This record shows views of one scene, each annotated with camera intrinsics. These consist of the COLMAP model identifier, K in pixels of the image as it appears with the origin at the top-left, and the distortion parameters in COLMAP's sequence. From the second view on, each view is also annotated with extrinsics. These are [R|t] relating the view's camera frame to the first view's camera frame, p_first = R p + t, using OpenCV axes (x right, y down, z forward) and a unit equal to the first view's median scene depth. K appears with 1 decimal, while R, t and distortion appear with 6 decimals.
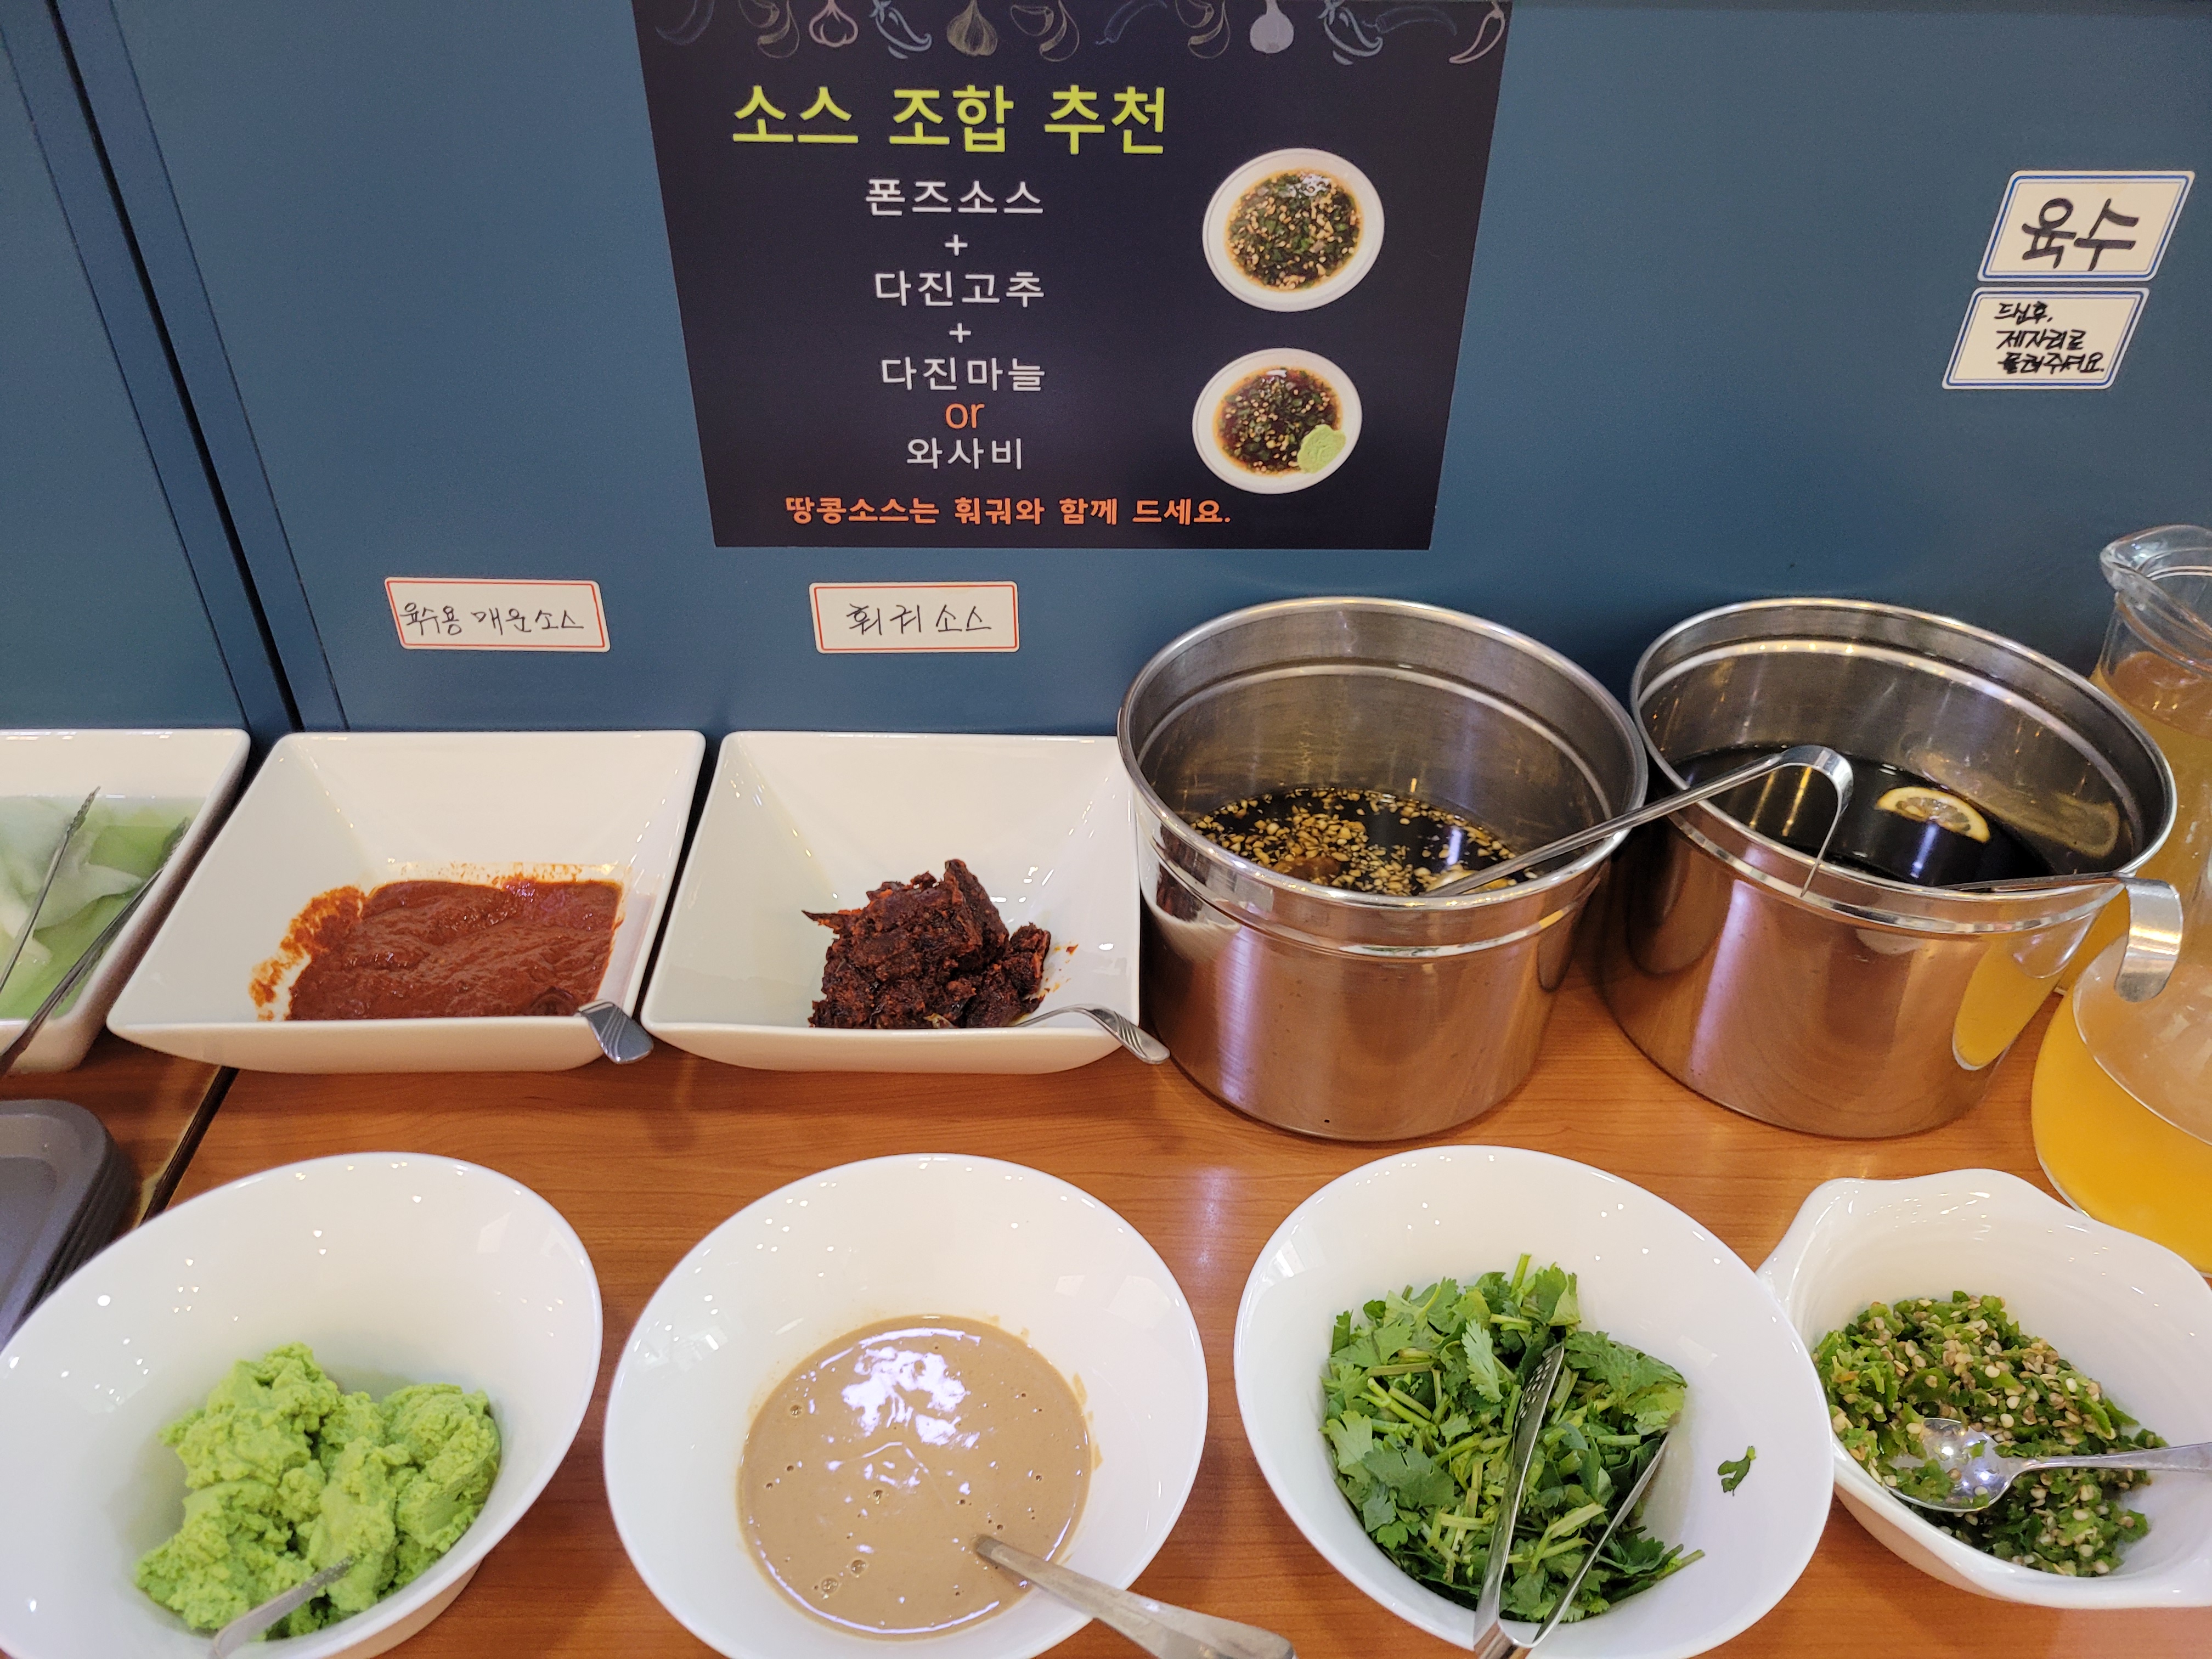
lens RADIAL K [[1658.8, 0, 1108.3], [0, 1658.8, 822.0], [0, 0, 1]] dist [0.020239, -0.009643]
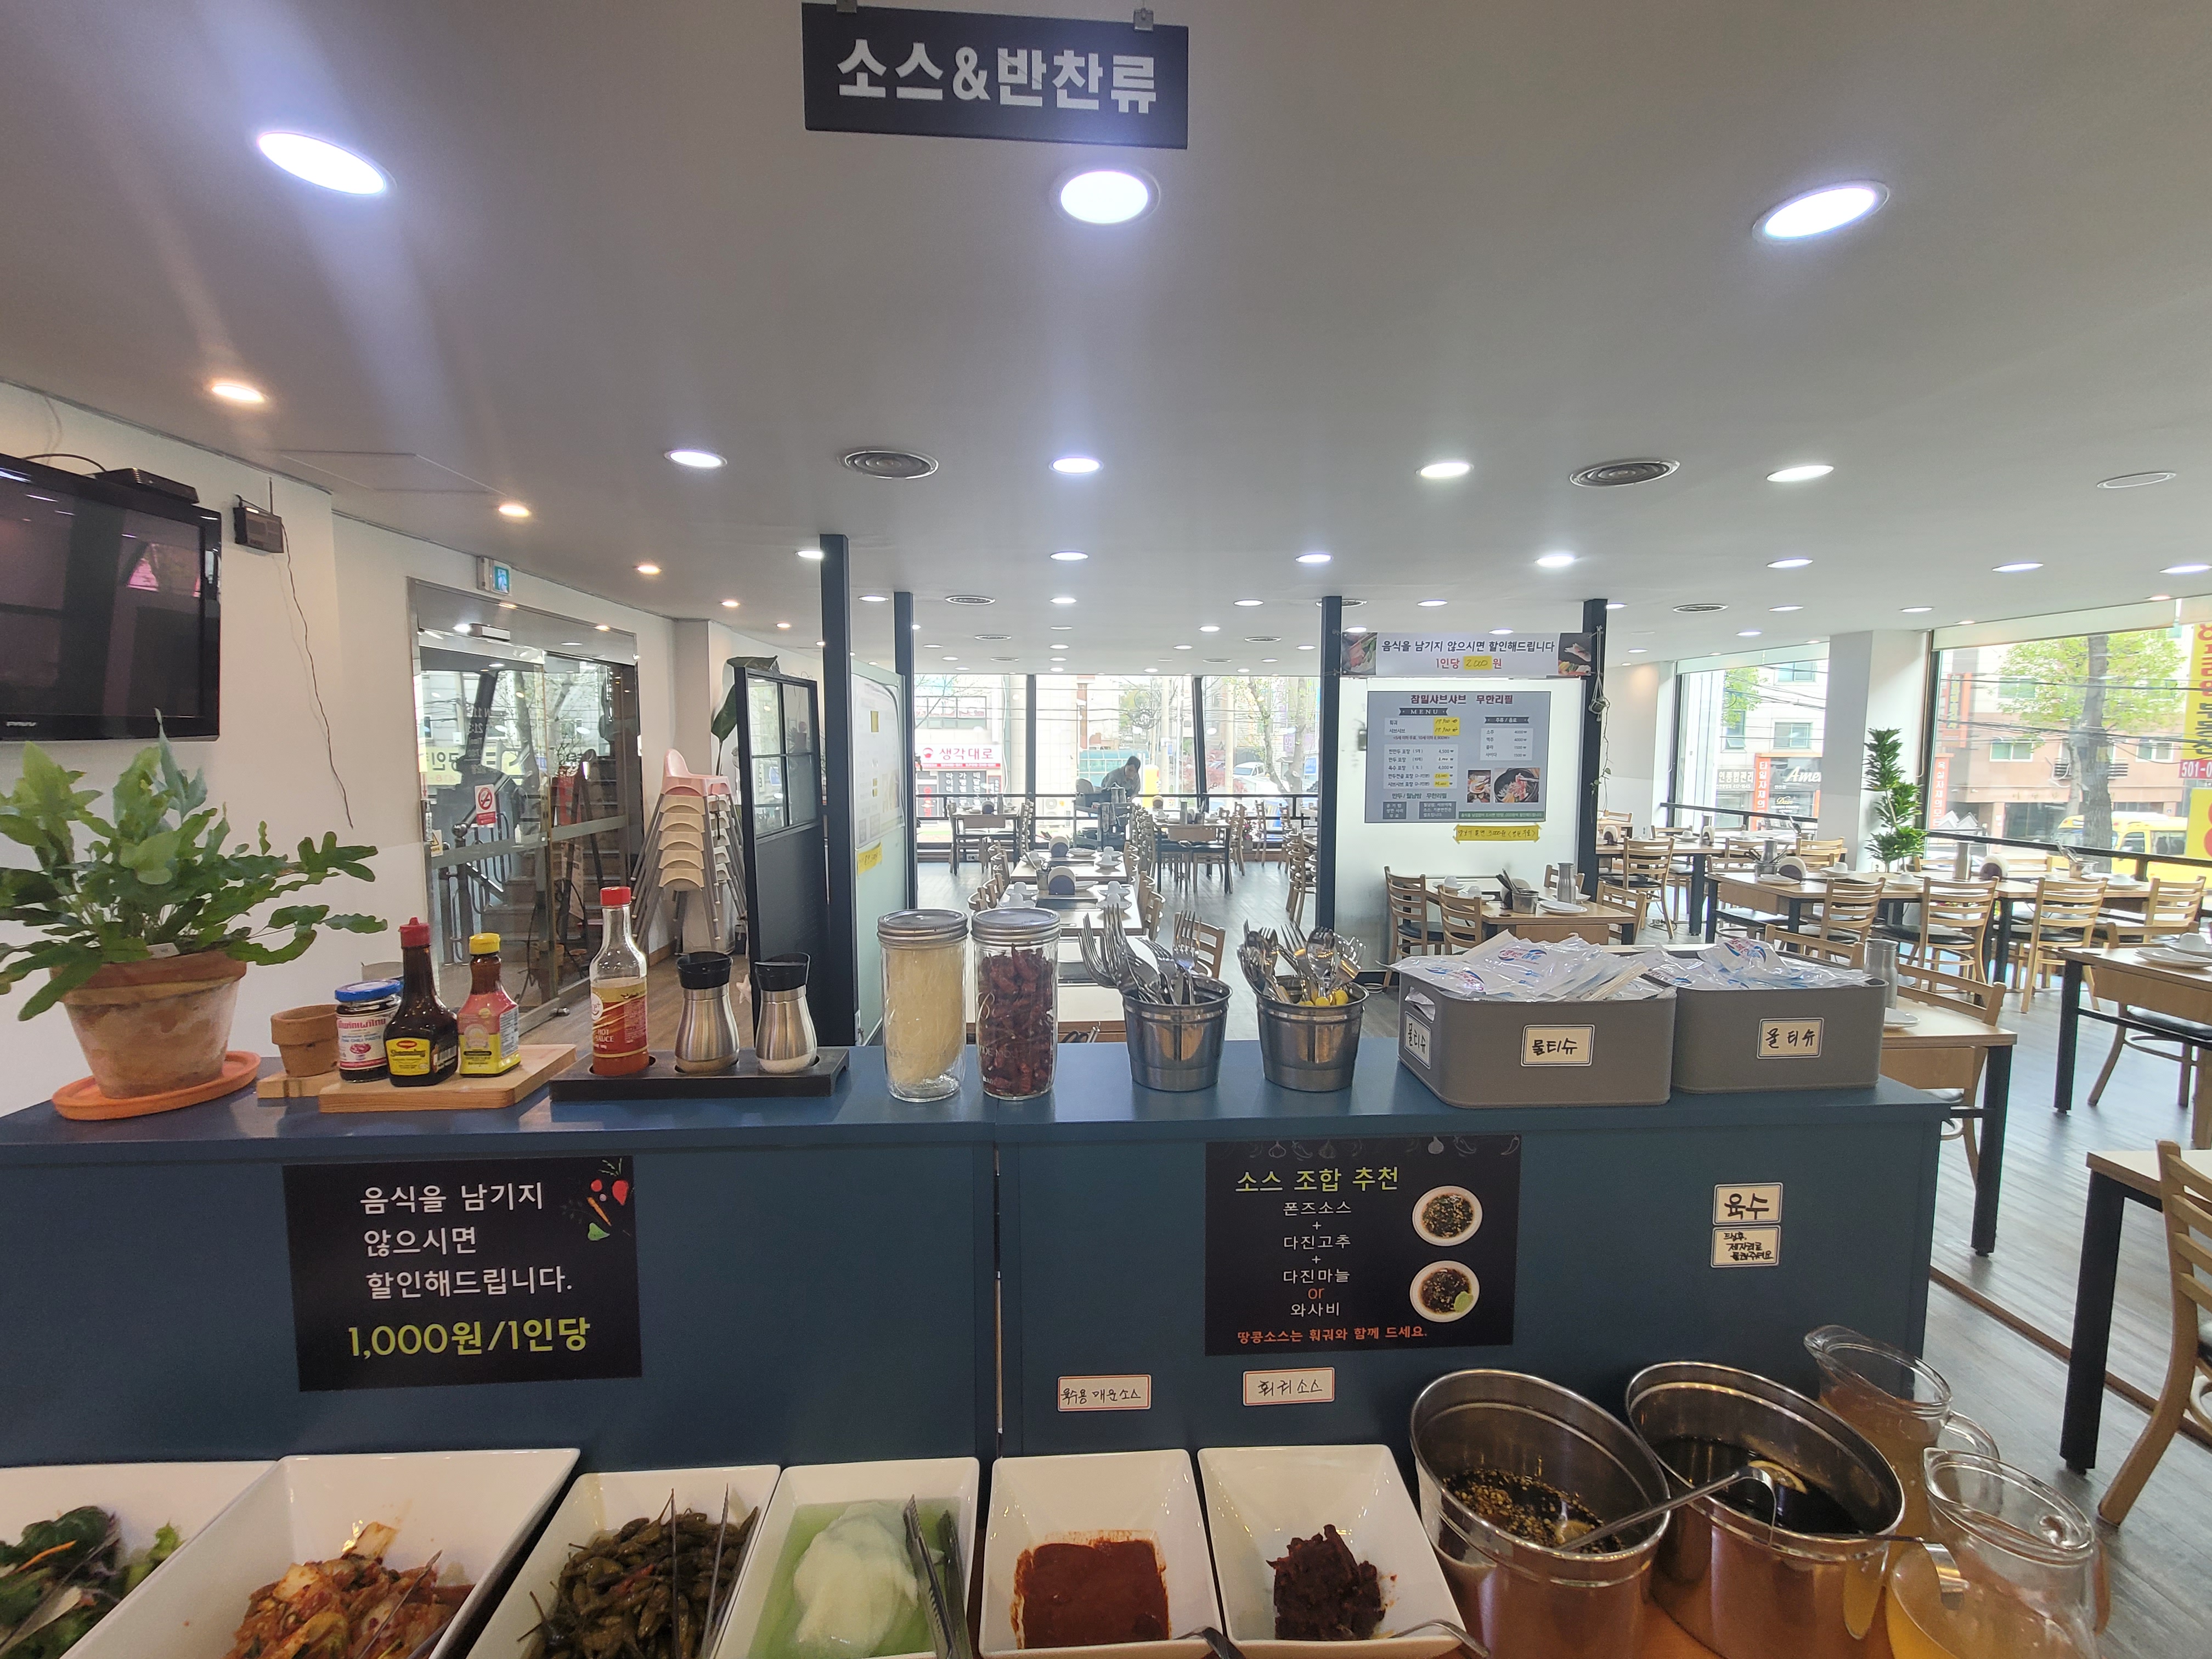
lens RADIAL K [[895.4, 0, 1107.5], [0, 895.4, 820.5], [0, 0, 1]] dist [-0.004705, 0.000026]
pose [[0.999543, -0.020037, 0.022614, -0.401860], [0.029117, 0.838601, -0.543967, -0.124632], [-0.008065, 0.544377, 0.838802, -0.446350]]
